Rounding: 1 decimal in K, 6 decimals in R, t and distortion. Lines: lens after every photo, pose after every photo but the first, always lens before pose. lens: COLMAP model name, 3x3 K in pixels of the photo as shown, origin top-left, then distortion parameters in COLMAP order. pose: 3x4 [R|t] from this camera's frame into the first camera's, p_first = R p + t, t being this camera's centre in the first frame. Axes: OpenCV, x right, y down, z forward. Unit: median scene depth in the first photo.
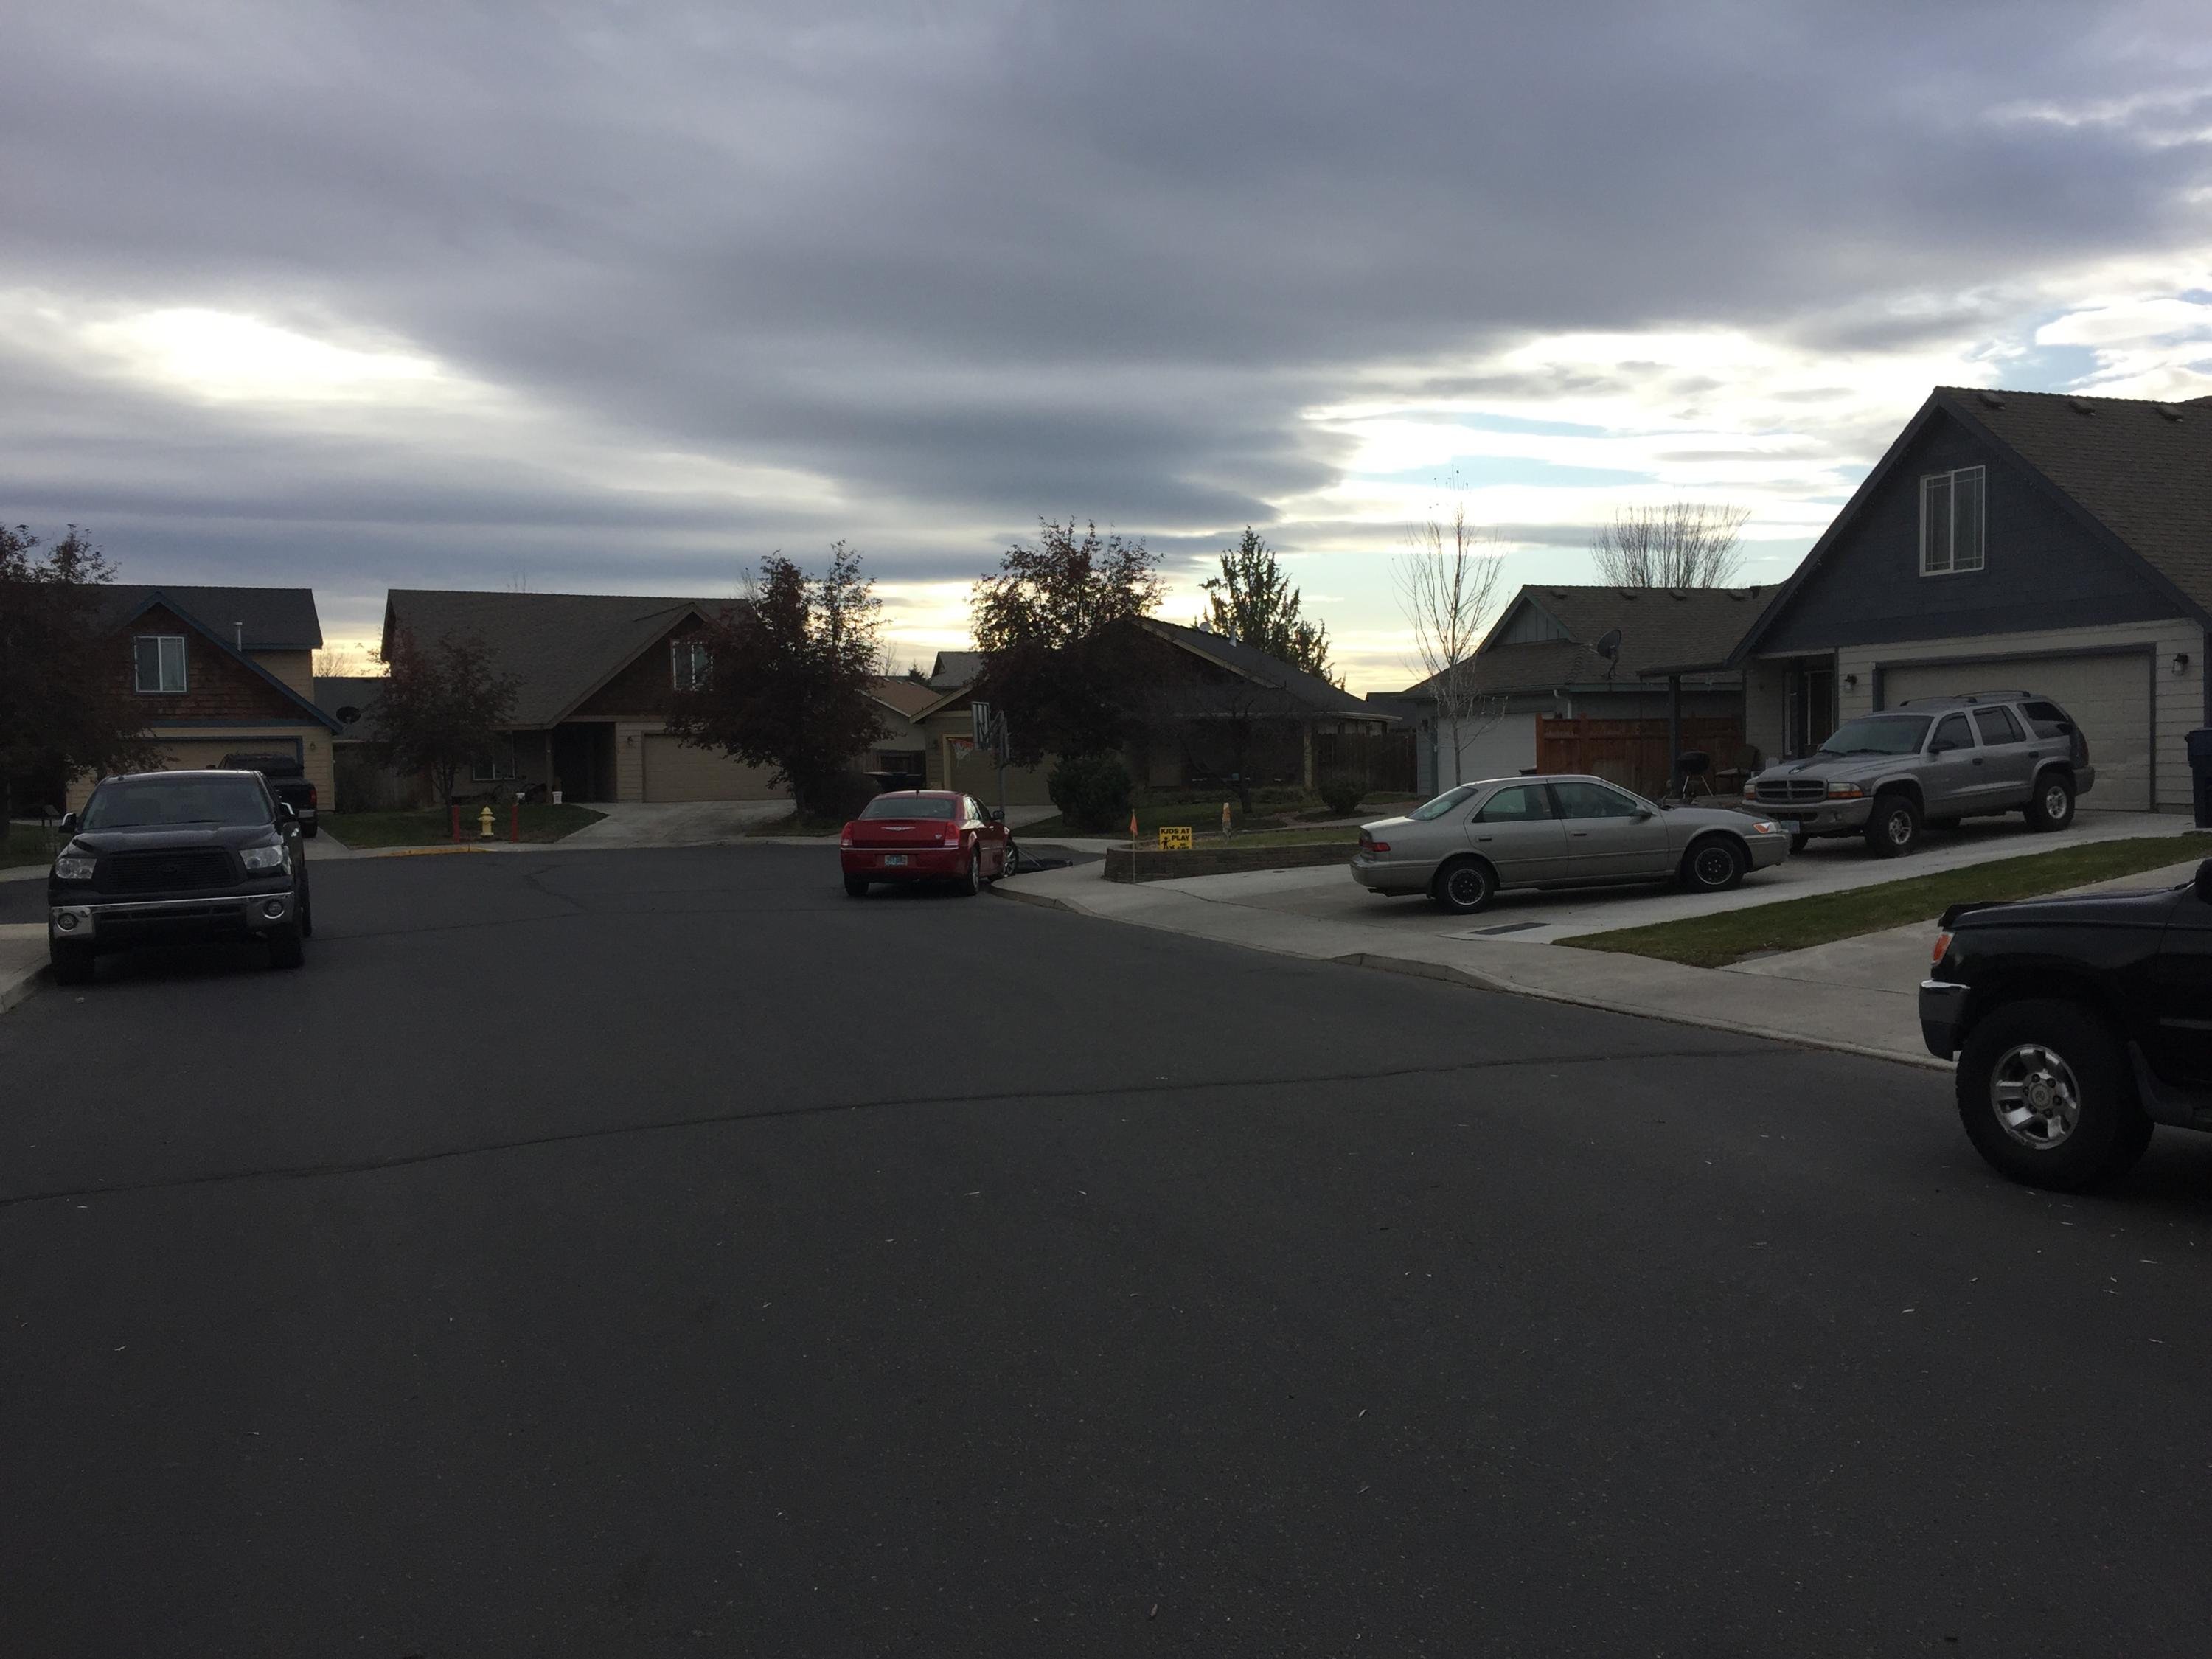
lens RADIAL K [[1895.8, 0, 1103.4], [0, 1895.8, 833.9], [0, 0, 1]] dist [0.033598, -0.034692]
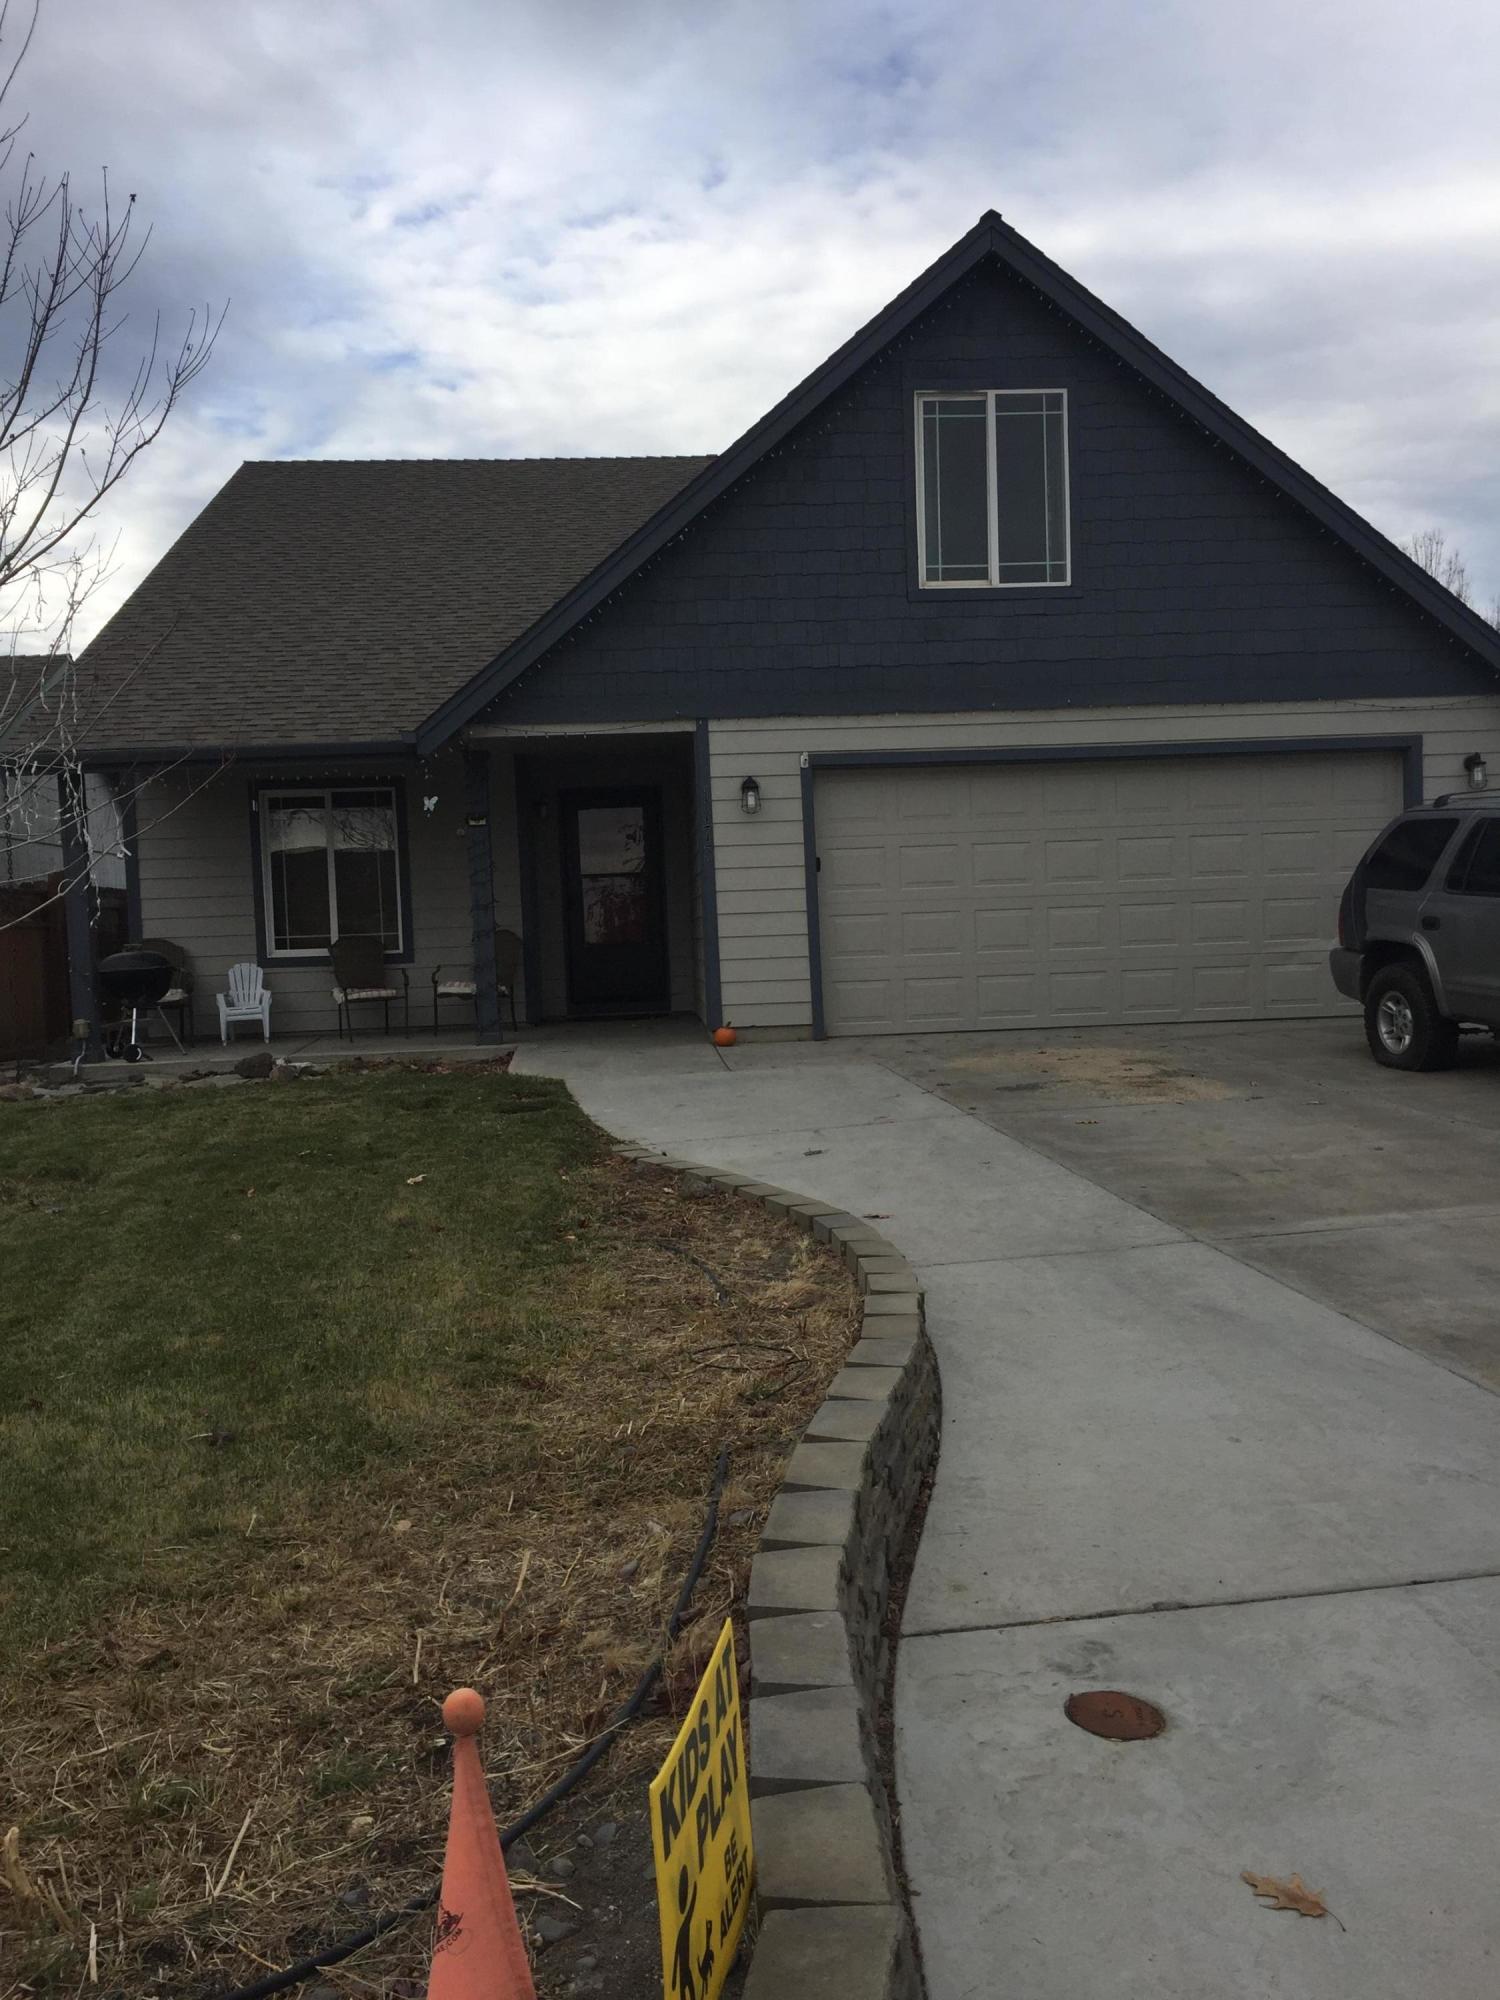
lens RADIAL K [[1714.1, 0, 755.1], [0, 1714.1, 999.8], [0, 0, 1]] dist [0.033598, -0.034692]
pose [[0.273372, -0.042544, 0.960967, -0.032616], [0.074256, 0.996974, 0.023014, -0.037954], [-0.959038, 0.065067, 0.275704, 0.907745]]
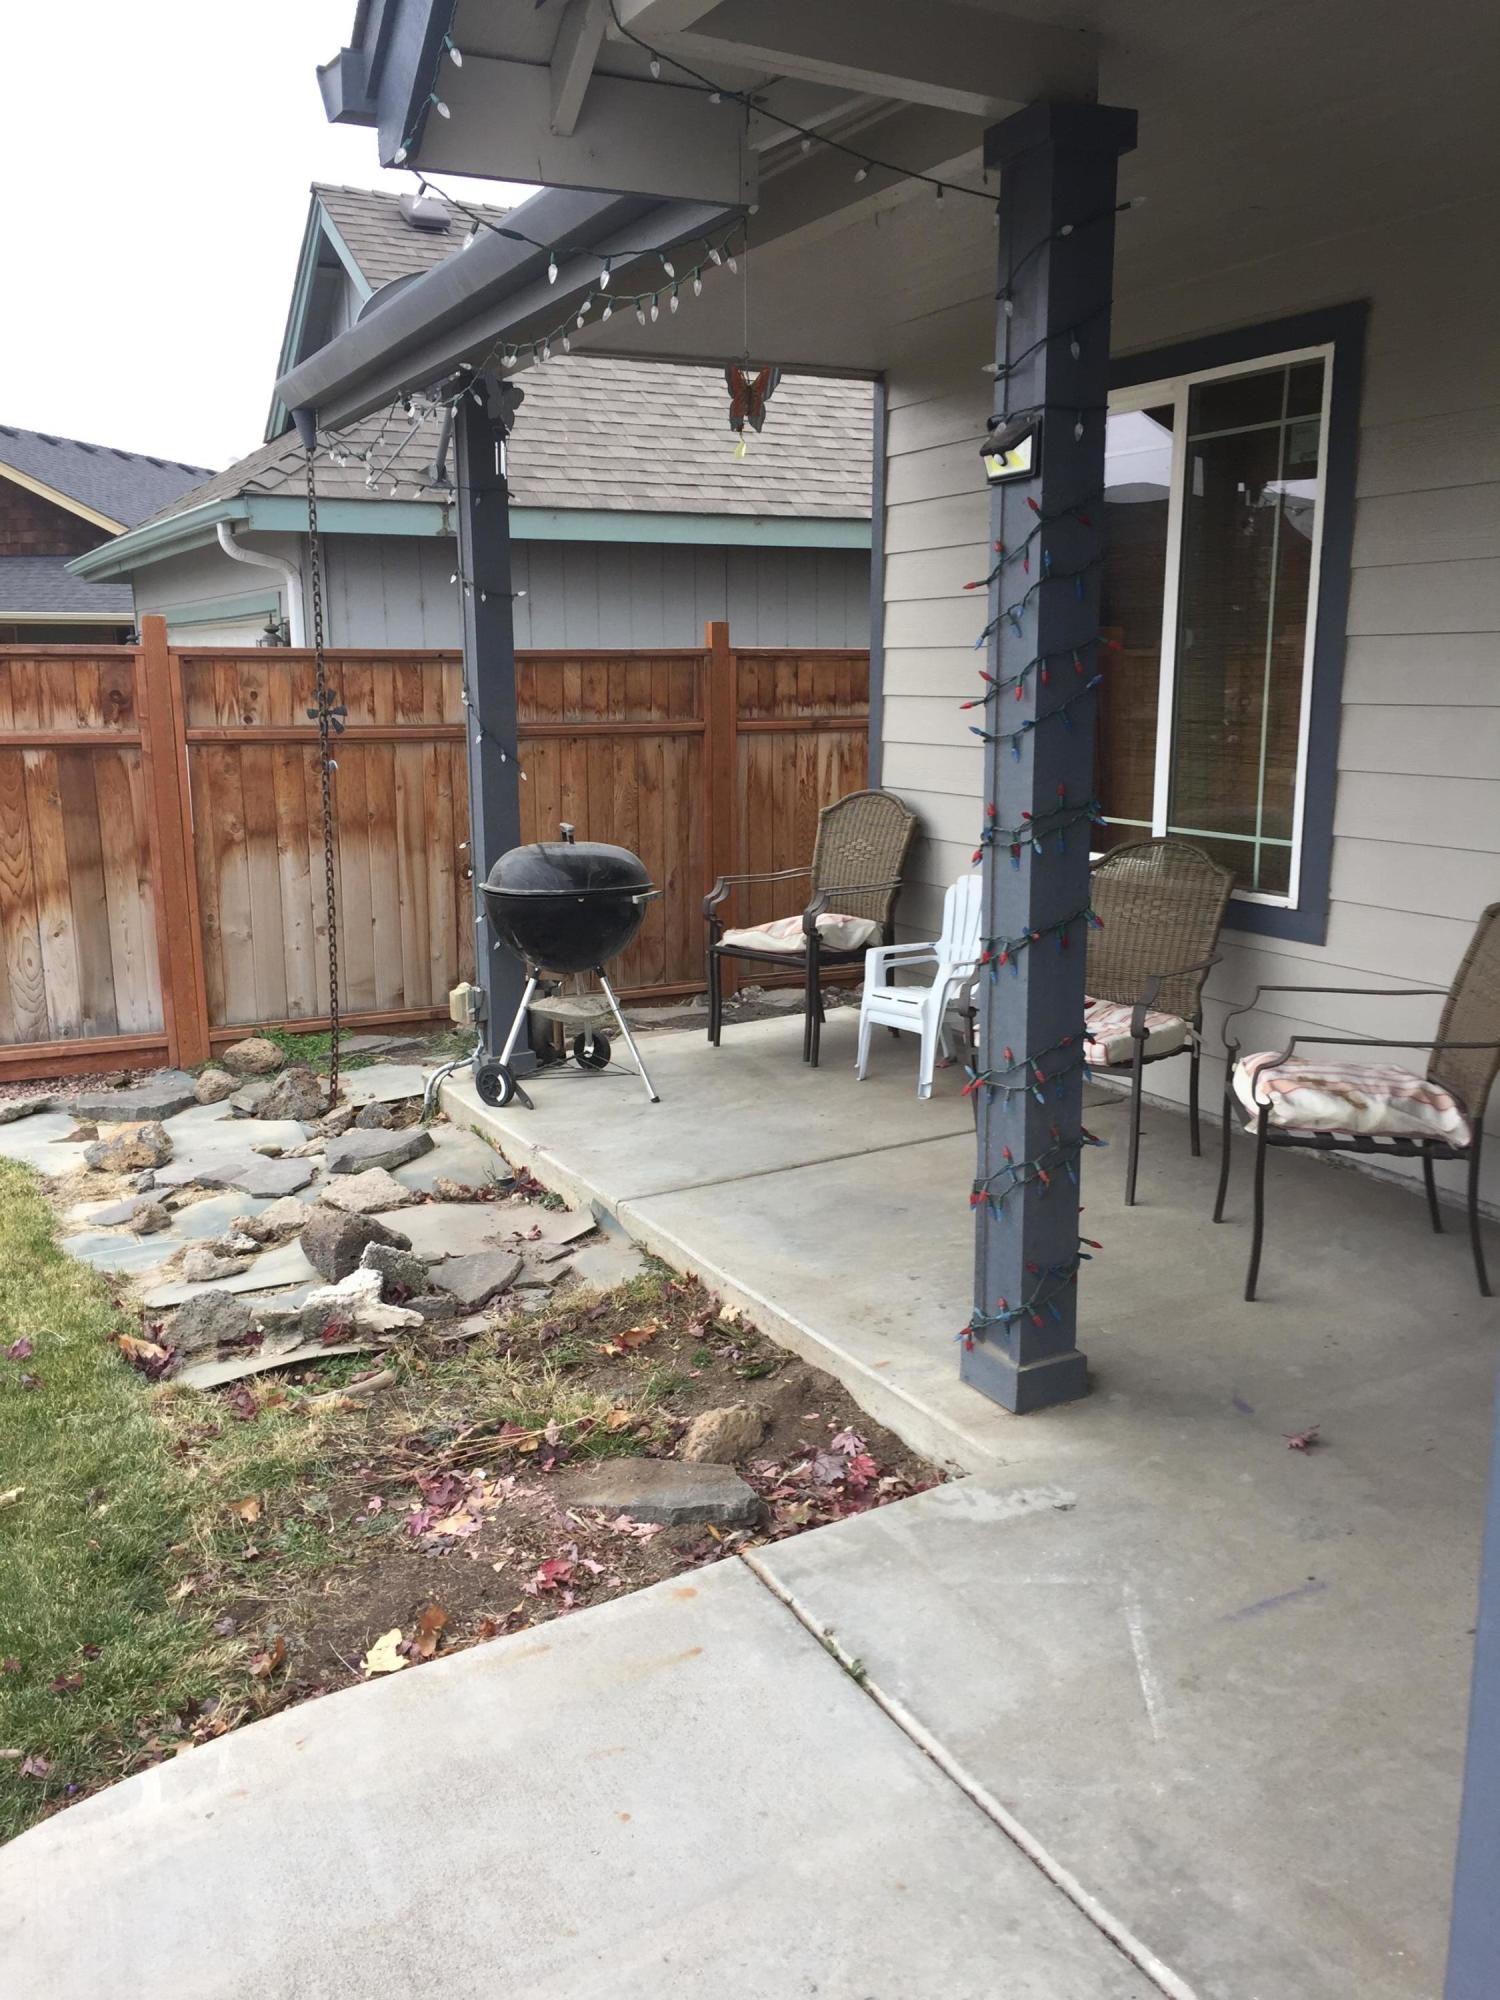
lens RADIAL K [[1714.1, 0, 751.4], [0, 1714.1, 1006.5], [0, 0, 1]] dist [0.033598, -0.034692]
pose [[0.991052, -0.013660, 0.132775, 0.366439], [-0.006034, 0.989147, 0.146808, -0.062462], [-0.133339, -0.146296, 0.980213, 0.999564]]
